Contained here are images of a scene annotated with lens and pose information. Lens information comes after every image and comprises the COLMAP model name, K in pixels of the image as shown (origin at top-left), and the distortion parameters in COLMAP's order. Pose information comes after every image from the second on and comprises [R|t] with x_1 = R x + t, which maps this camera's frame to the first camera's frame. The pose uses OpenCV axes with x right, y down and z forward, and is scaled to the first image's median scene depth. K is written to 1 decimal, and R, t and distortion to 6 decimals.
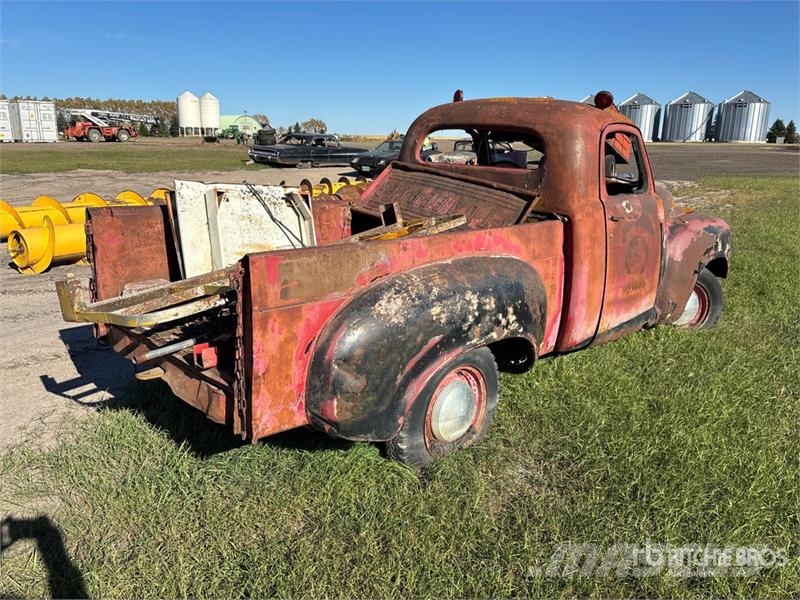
lens RADIAL K [[603.5, 0, 396.0], [0, 603.5, 296.2], [0, 0, 1]] dist [0.071643, -0.093526]
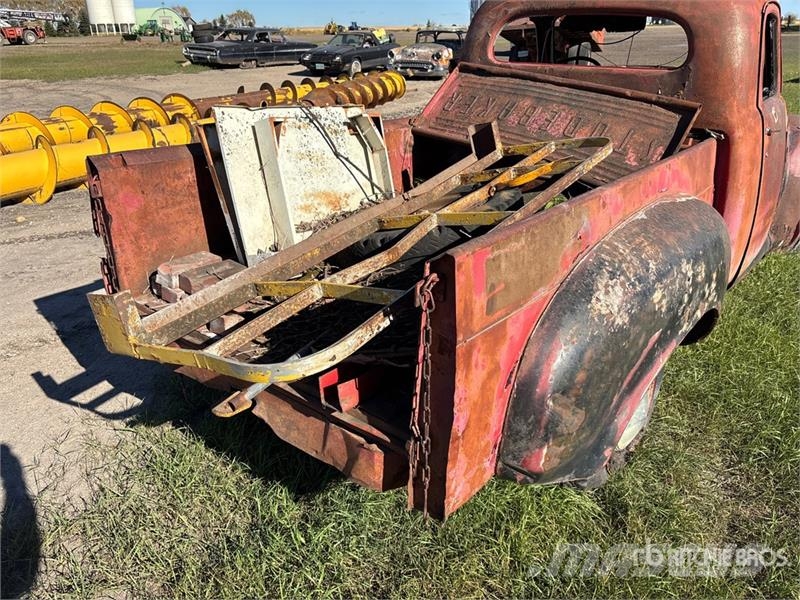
lens RADIAL K [[609.3, 0, 399.6], [0, 609.3, 310.0], [0, 0, 1]] dist [0.031546, -0.037345]
pose [[0.994689, -0.065756, 0.079179, -0.198025], [0.050909, 0.982939, 0.176748, -0.069425], [-0.089450, -0.171778, 0.981066, 0.241783]]
